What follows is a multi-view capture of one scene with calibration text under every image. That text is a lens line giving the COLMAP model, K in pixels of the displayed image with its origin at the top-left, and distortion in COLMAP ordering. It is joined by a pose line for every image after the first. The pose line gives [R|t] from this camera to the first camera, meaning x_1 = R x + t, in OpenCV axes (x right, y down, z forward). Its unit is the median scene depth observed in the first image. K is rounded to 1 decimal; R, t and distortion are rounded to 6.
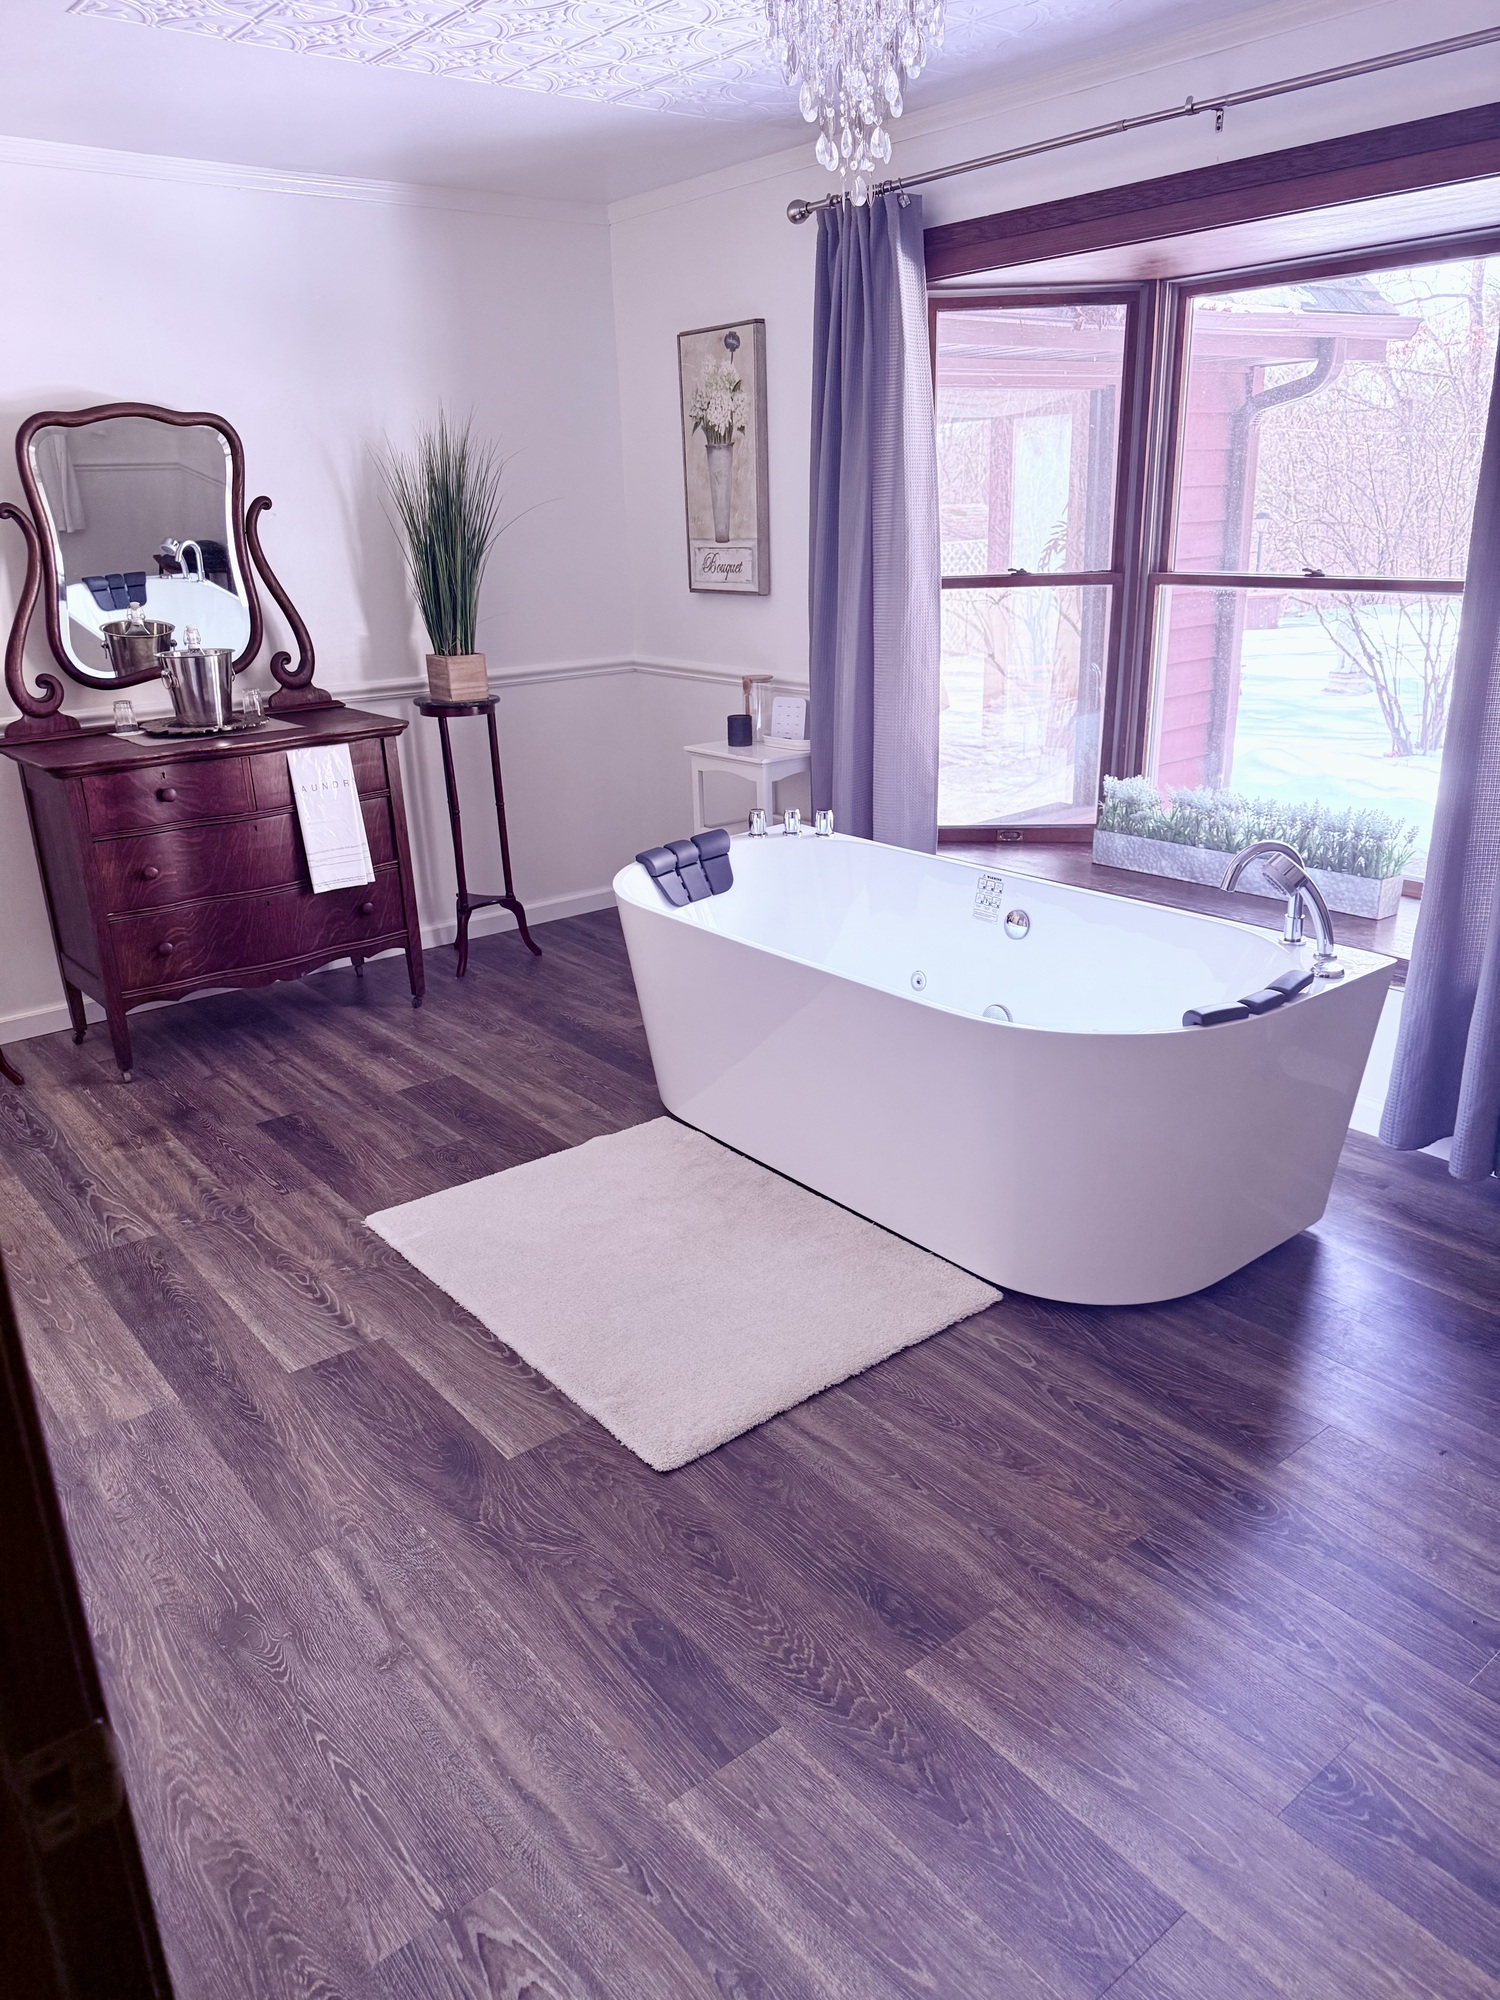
lens RADIAL K [[1416.3, 0, 749.8], [0, 1416.3, 1007.4], [0, 0, 1]] dist [0.115422, -0.155230]
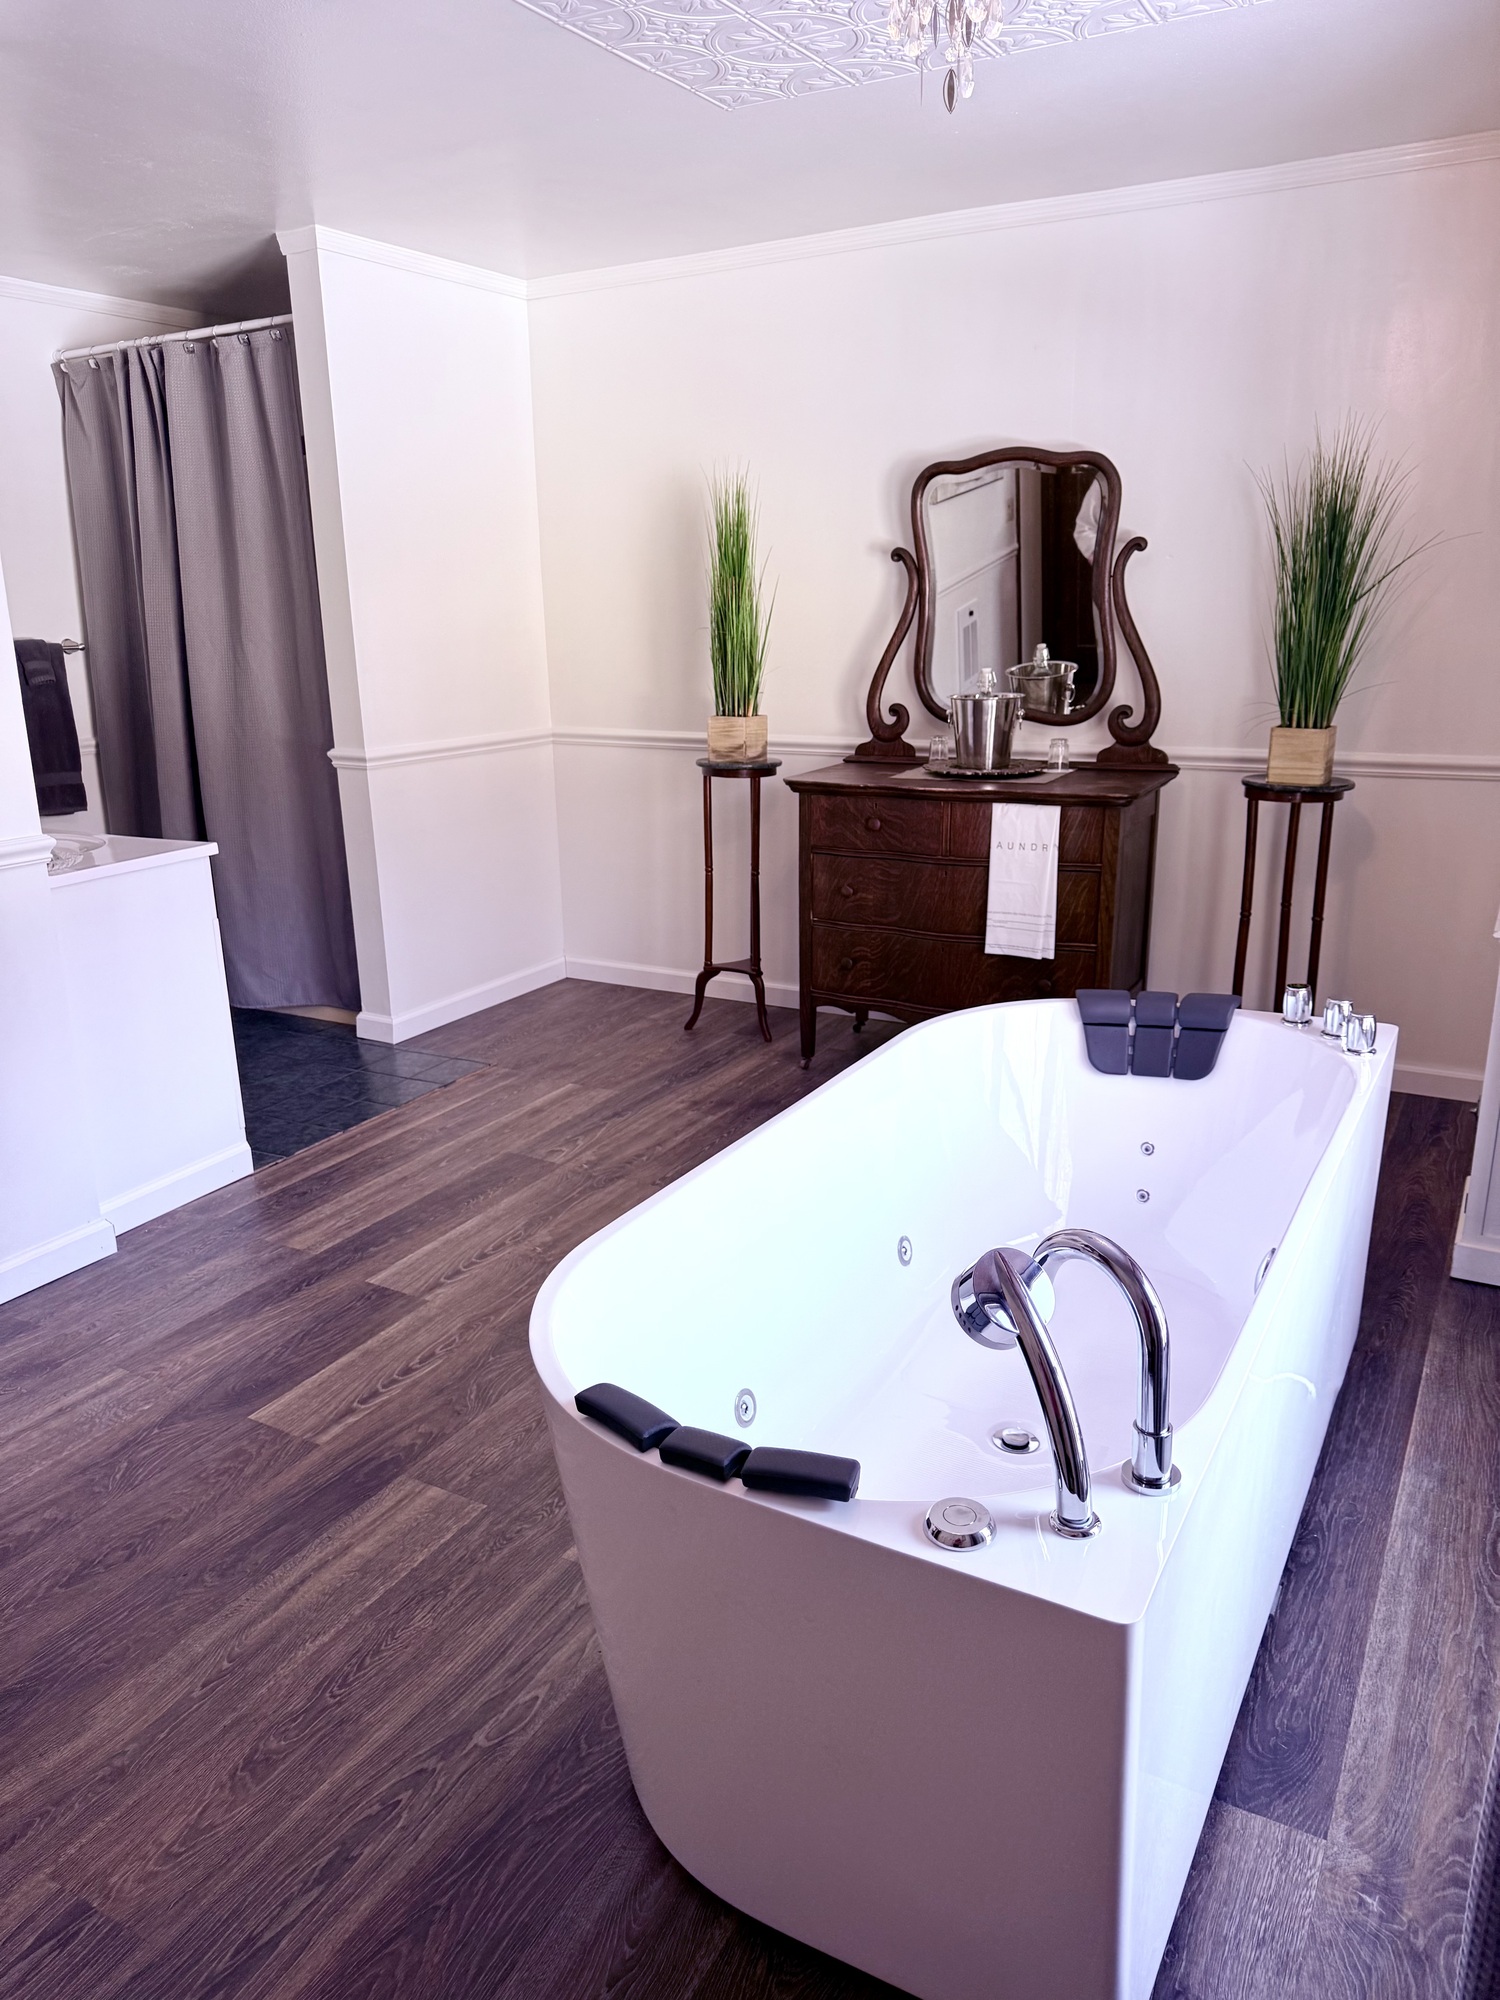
lens RADIAL K [[1416.3, 0, 749.8], [0, 1416.3, 1007.4], [0, 0, 1]] dist [0.115422, -0.155230]
pose [[0.361854, 0.278575, -0.889639, 0.532058], [-0.304911, 0.937186, 0.169443, -0.171152], [0.880960, 0.209947, 0.424066, 0.506877]]
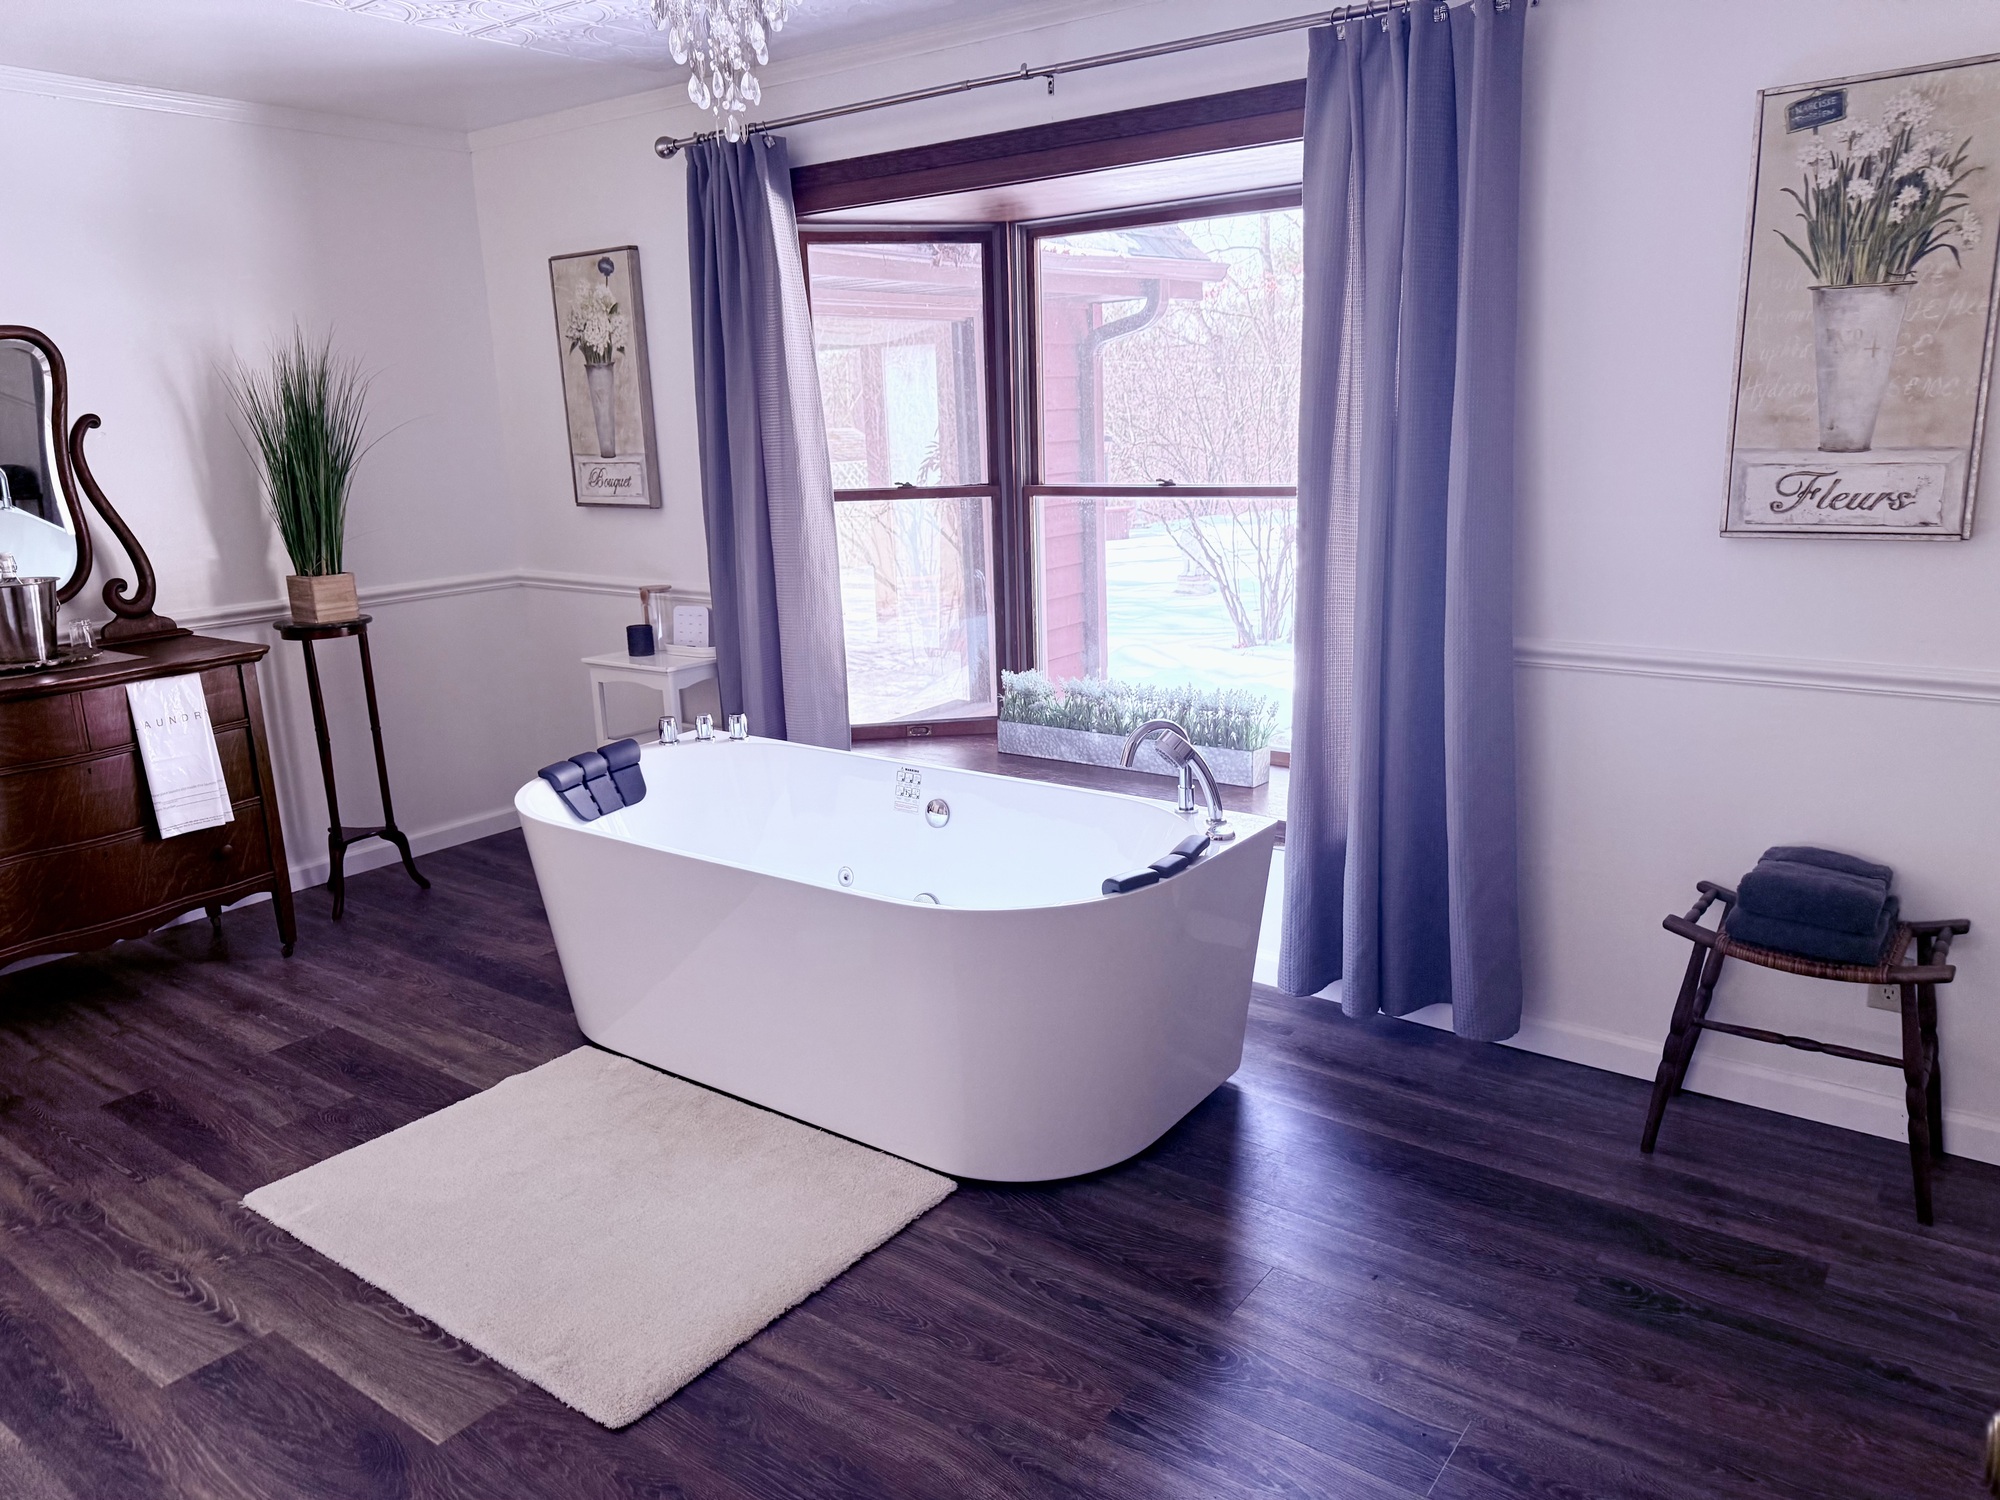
lens RADIAL K [[1416.3, 0, 1000.0], [0, 1416.3, 750.0], [0, 0, 1]] dist [0.115422, -0.155230]
pose [[0.968909, -0.062656, 0.239353, -0.009858], [0.089385, 0.990710, -0.102493, 0.005398], [-0.230708, 0.120701, 0.965508, -0.002690]]
